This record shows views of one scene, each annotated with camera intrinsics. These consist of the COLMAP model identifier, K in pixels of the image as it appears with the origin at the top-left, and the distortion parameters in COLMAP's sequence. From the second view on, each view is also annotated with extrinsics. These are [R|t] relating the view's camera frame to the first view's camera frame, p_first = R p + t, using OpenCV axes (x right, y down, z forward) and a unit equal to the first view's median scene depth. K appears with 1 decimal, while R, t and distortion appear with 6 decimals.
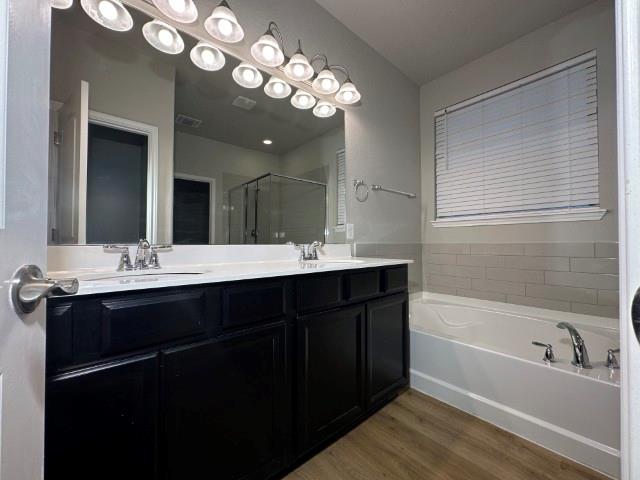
lens RADIAL K [[255.9, 0, 319.8], [0, 255.9, 239.3], [0, 0, 1]] dist [-0.001553, -0.000039]
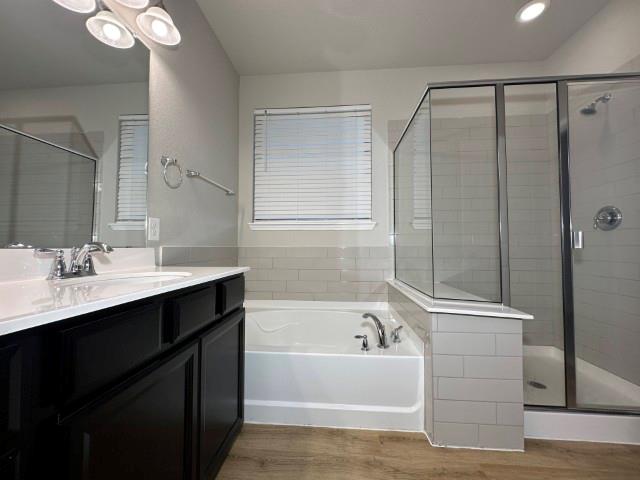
lens RADIAL K [[255.9, 0, 319.8], [0, 255.9, 239.3], [0, 0, 1]] dist [-0.001553, -0.000039]
pose [[0.714482, 0.023504, 0.699259, -0.044378], [-0.013219, 0.999711, -0.020097, 0.004057], [-0.699529, 0.005116, 0.714586, 0.214149]]
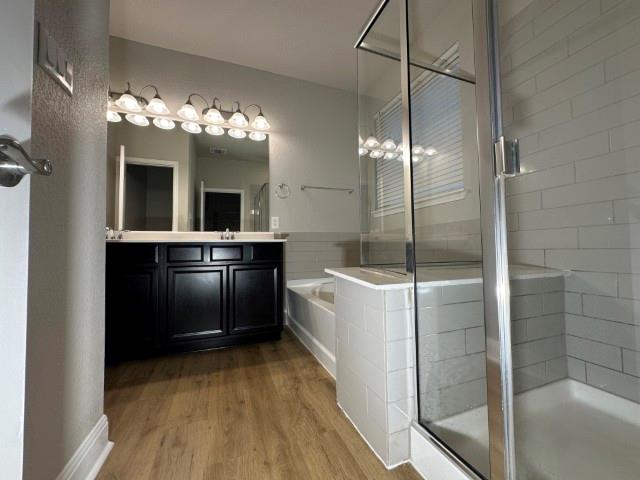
lens RADIAL K [[256.7, 0, 319.4], [0, 256.7, 238.4], [0, 0, 1]] dist [-0.000967, 0.000102]
pose [[0.939501, -0.024065, -0.341700, 0.839421], [0.018168, 0.999626, -0.020446, 0.087891], [0.342065, 0.013001, 0.939587, -0.190211]]
